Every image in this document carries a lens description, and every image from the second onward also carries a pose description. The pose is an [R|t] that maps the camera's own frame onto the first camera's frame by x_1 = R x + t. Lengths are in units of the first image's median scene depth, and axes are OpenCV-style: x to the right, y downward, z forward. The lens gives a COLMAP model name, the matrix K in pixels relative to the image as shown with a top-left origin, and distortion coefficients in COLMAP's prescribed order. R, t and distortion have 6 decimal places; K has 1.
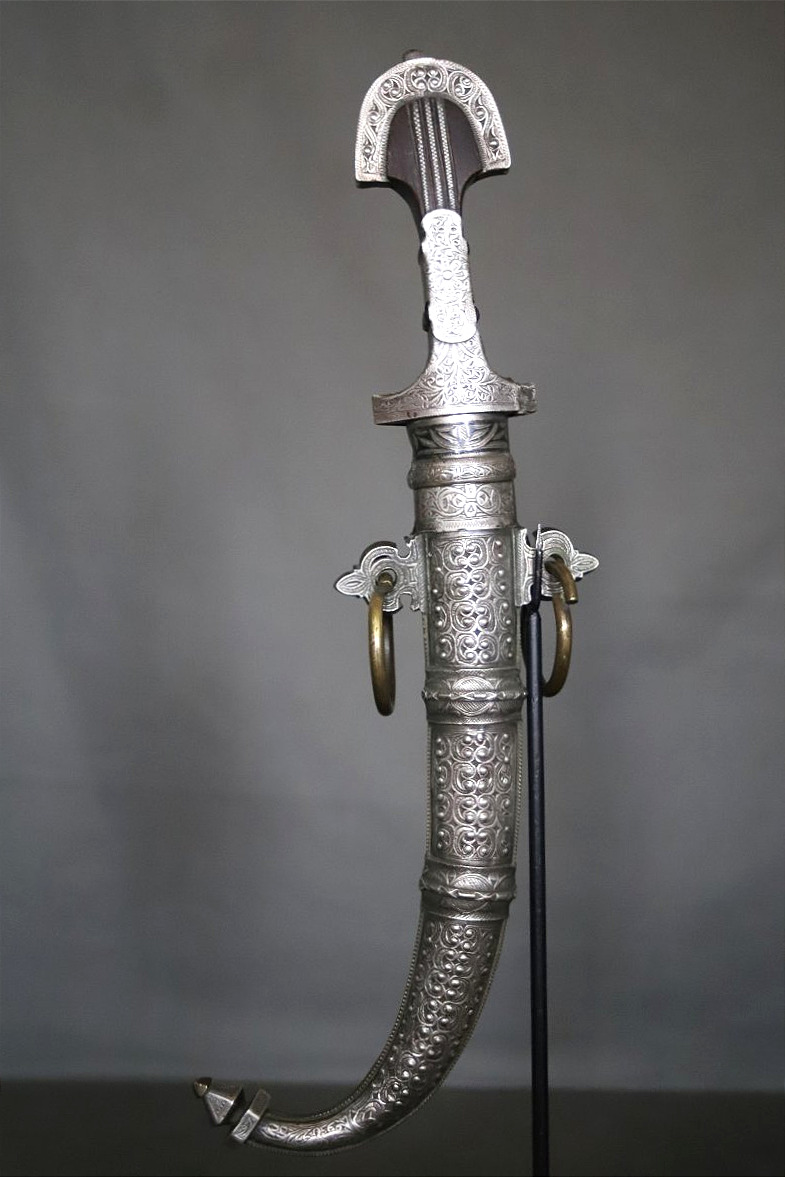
lens RADIAL K [[1964.1, 0, 389.5], [0, 1964.1, 576.4], [0, 0, 1]] dist [0.002204, 0.000000]
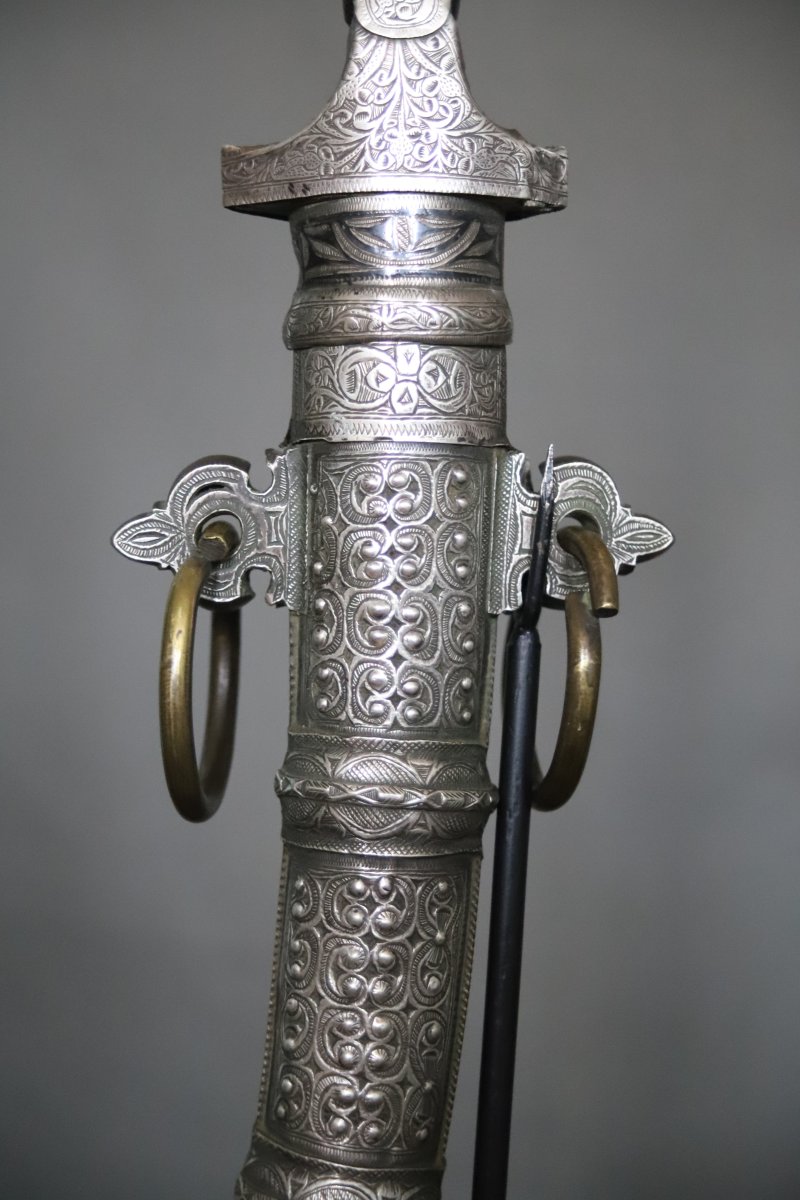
lens RADIAL K [[2445.6, 0, 400.0], [0, 2445.6, 602.7], [0, 0, 1]] dist [0.171593, 0.000000]
pose [[0.996182, 0.080450, -0.033888, 0.063566], [-0.080918, 0.996640, -0.012676, 0.022022], [0.032754, 0.015369, 0.999345, 0.413980]]
